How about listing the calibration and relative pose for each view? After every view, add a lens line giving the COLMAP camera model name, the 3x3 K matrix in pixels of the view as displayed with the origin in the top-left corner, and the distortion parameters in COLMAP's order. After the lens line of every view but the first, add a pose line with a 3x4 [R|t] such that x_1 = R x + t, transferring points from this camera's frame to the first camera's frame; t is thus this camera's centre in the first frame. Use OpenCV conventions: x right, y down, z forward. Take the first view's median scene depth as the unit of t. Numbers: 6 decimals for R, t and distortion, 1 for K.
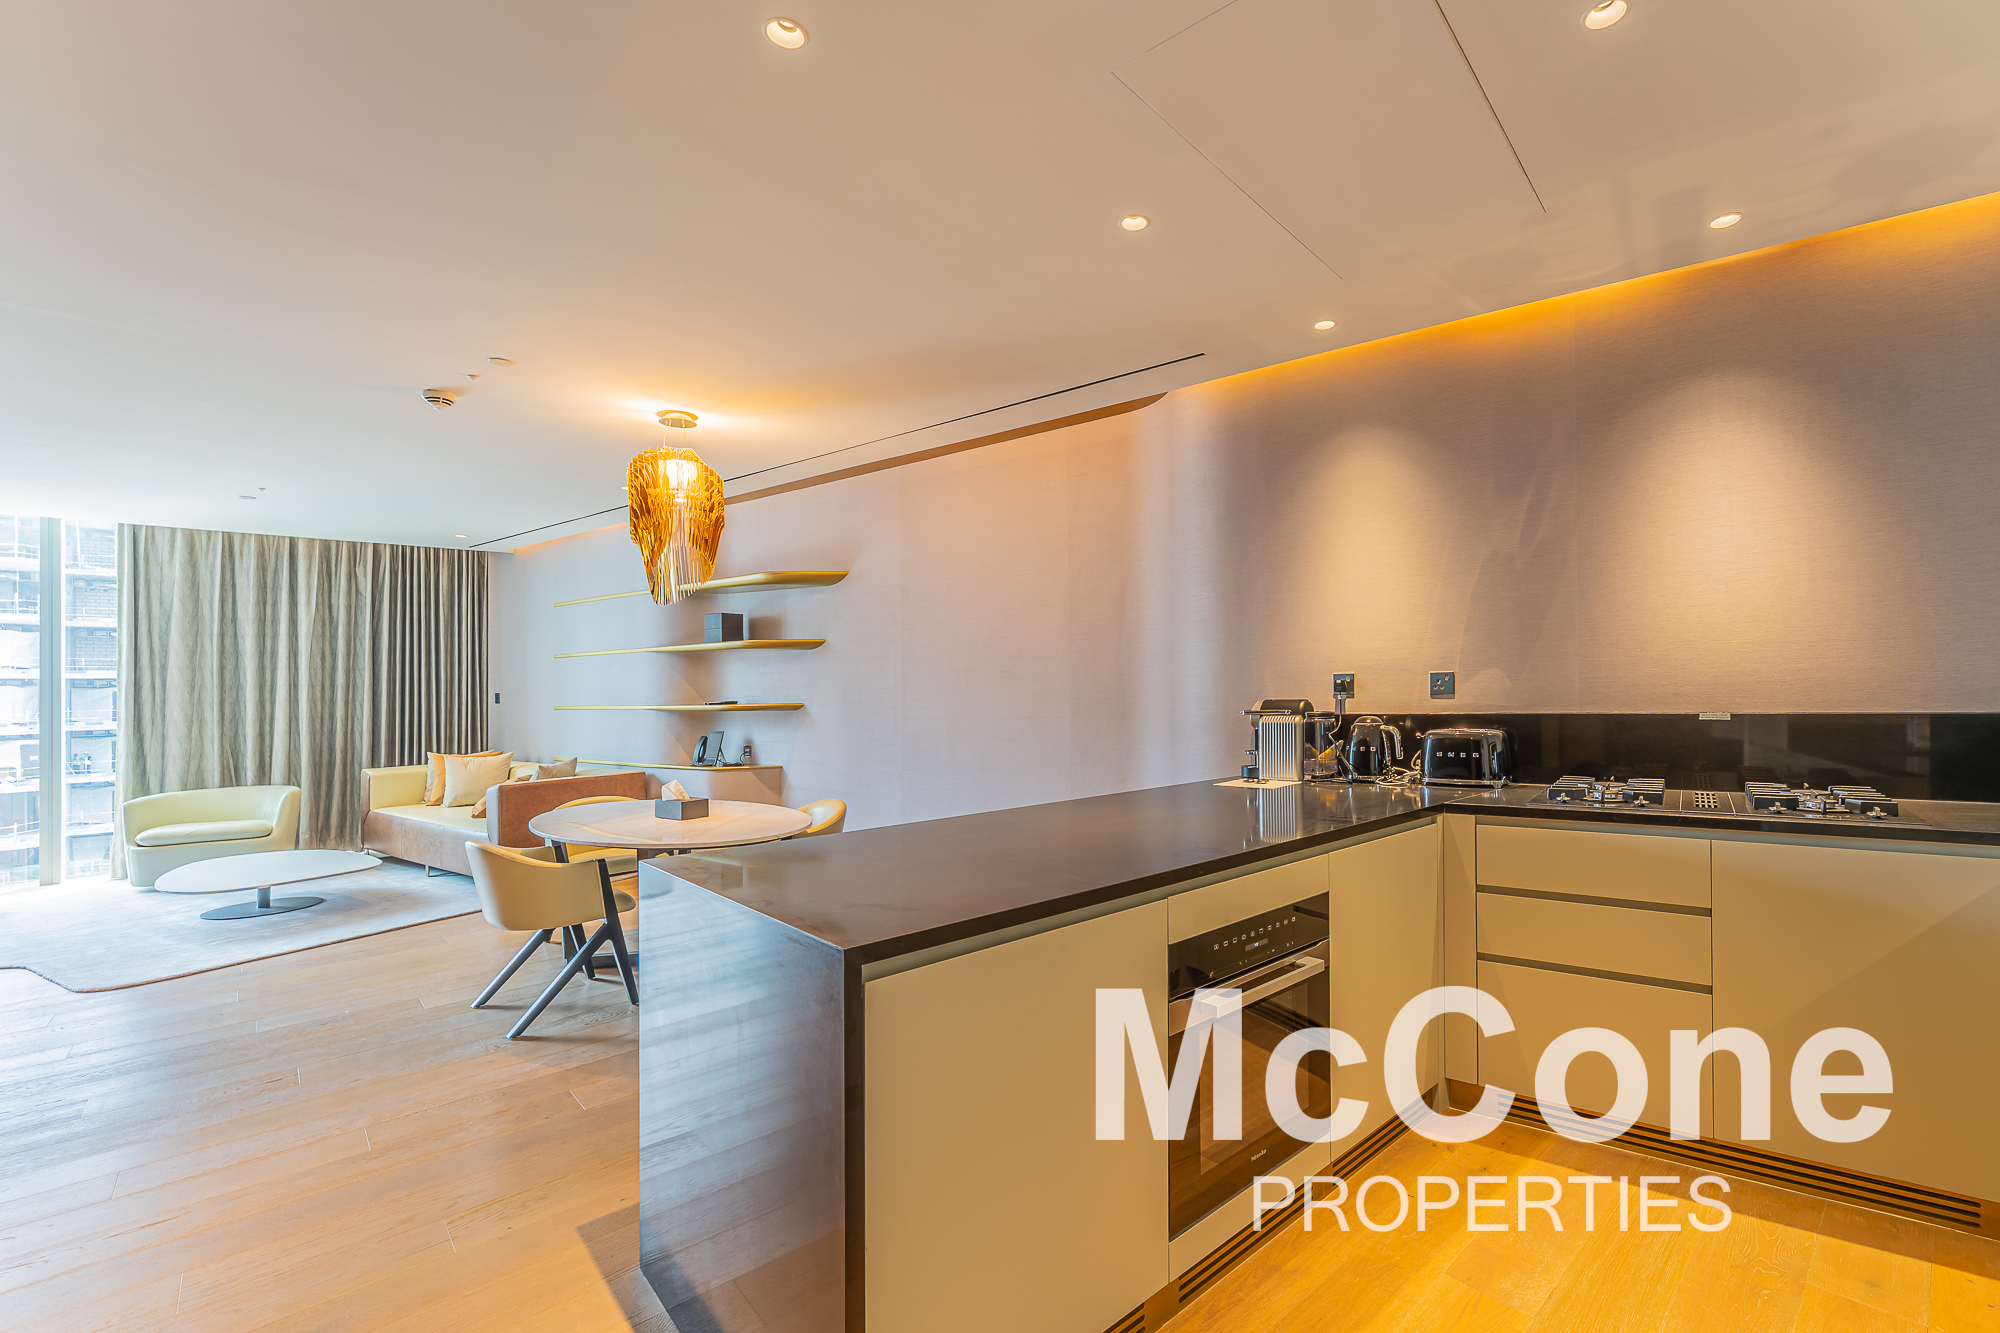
lens RADIAL K [[814.4, 0, 1060.9], [0, 814.4, 678.9], [0, 0, 1]] dist [0.001657, -0.001066]
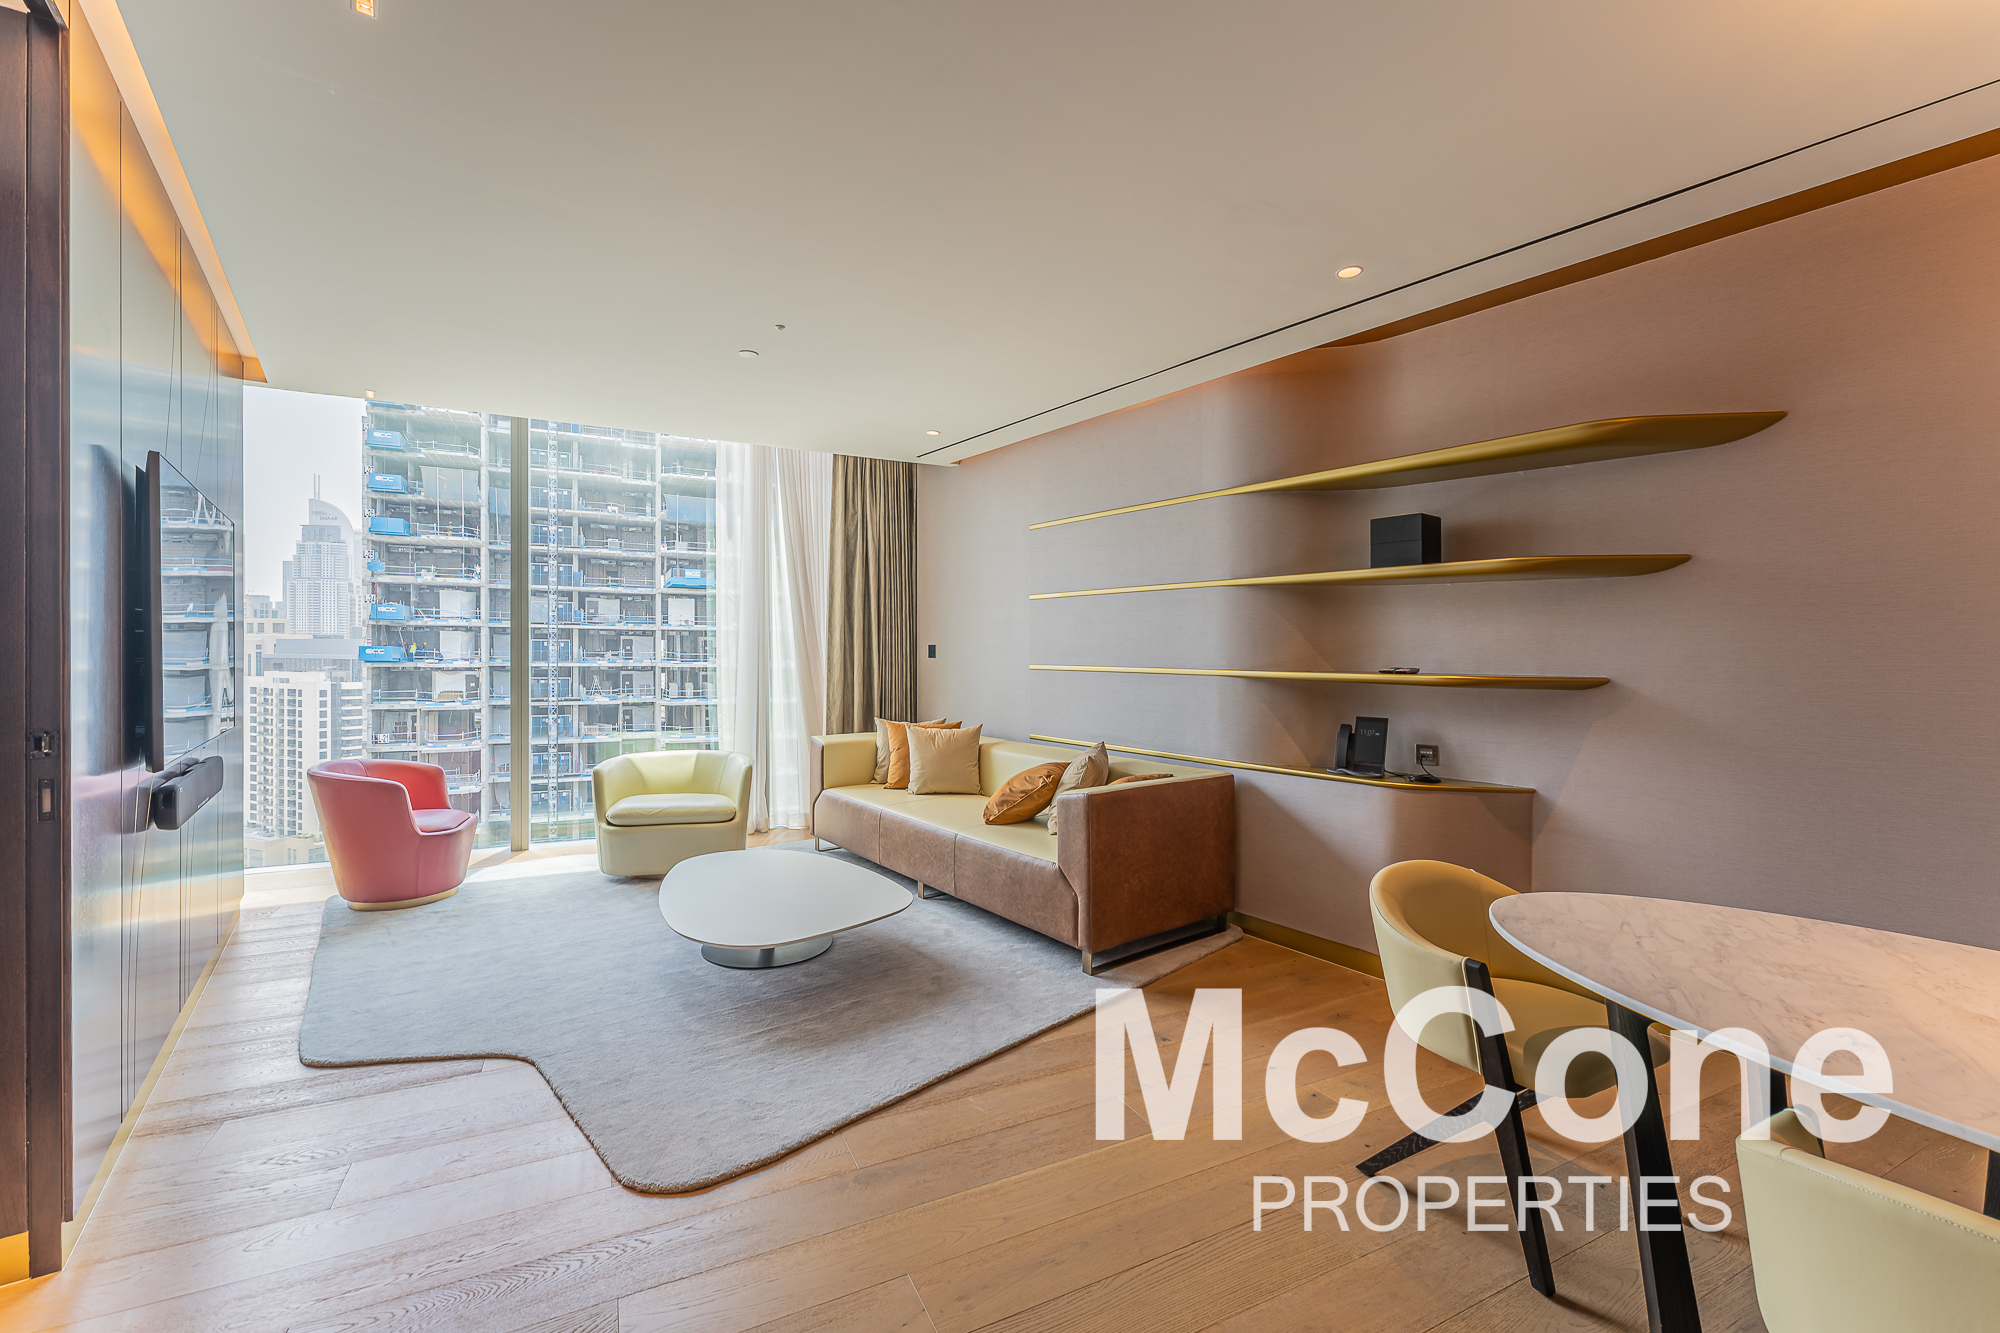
lens RADIAL K [[814.4, 0, 991.5], [0, 814.4, 651.6], [0, 0, 1]] dist [0.001657, -0.001066]
pose [[0.944662, 0.024972, -0.327095, -0.975268], [-0.020117, 0.999632, 0.018216, 0.023008], [0.327429, -0.010628, 0.944816, 0.688856]]
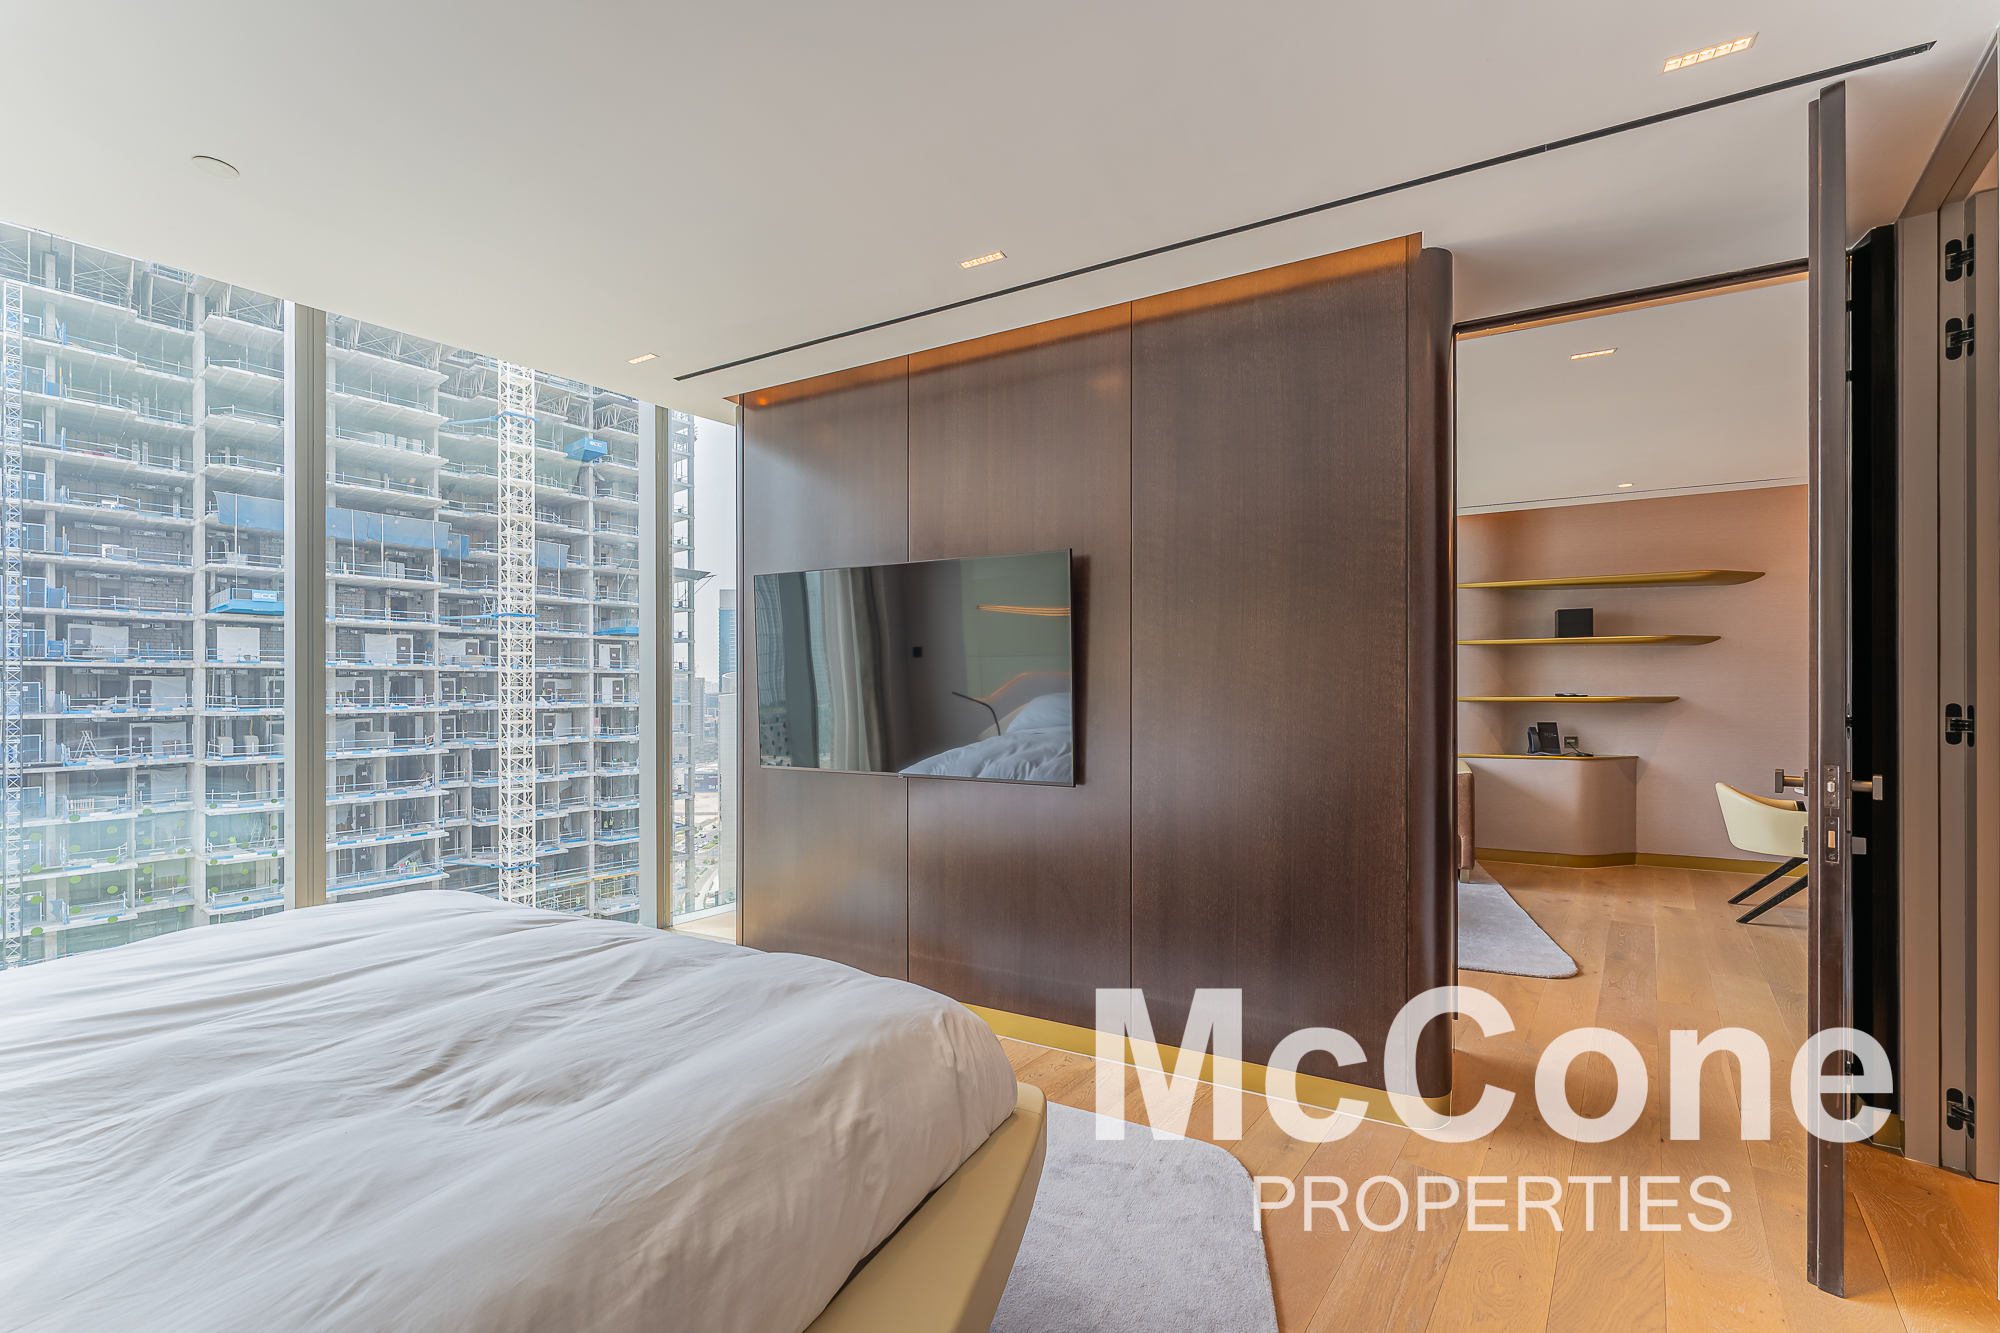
lens RADIAL K [[814.4, 0, 990.1], [0, 814.4, 687.3], [0, 0, 1]] dist [0.001657, -0.001066]
pose [[0.994955, 0.011923, 0.099610, -2.451482], [-0.013032, 0.999860, 0.010495, 0.036353], [-0.099471, -0.011740, 0.994971, 0.065424]]
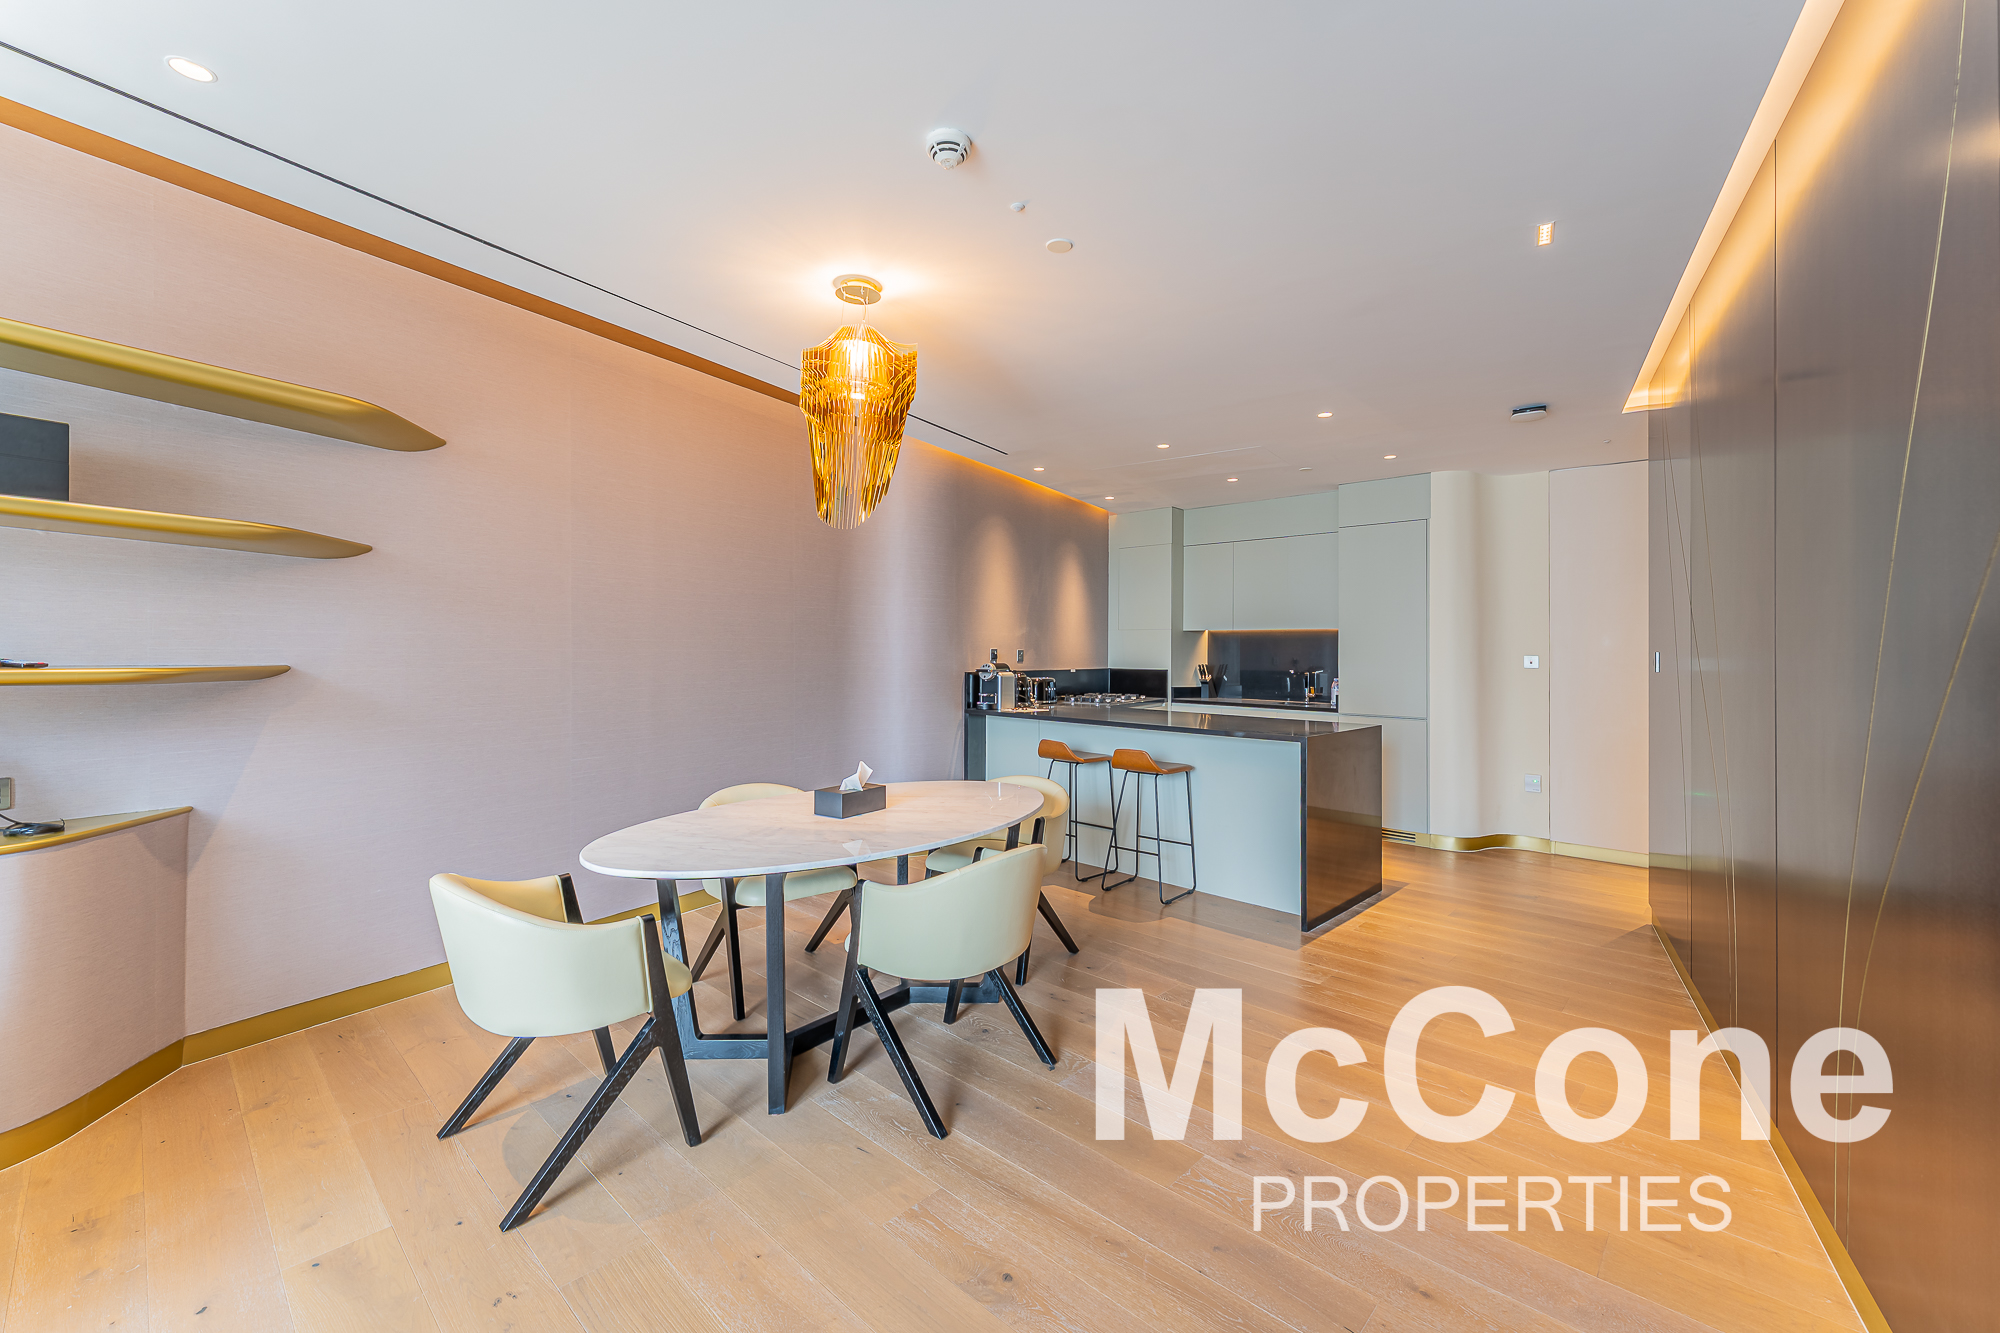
lens RADIAL K [[814.4, 0, 996.6], [0, 814.4, 664.4], [0, 0, 1]] dist [0.001657, -0.001066]
pose [[-0.015948, 0.009594, 0.999827, -1.513946], [-0.023097, 0.999684, -0.009961, 0.047549], [-0.999606, -0.023252, -0.015722, 1.095639]]
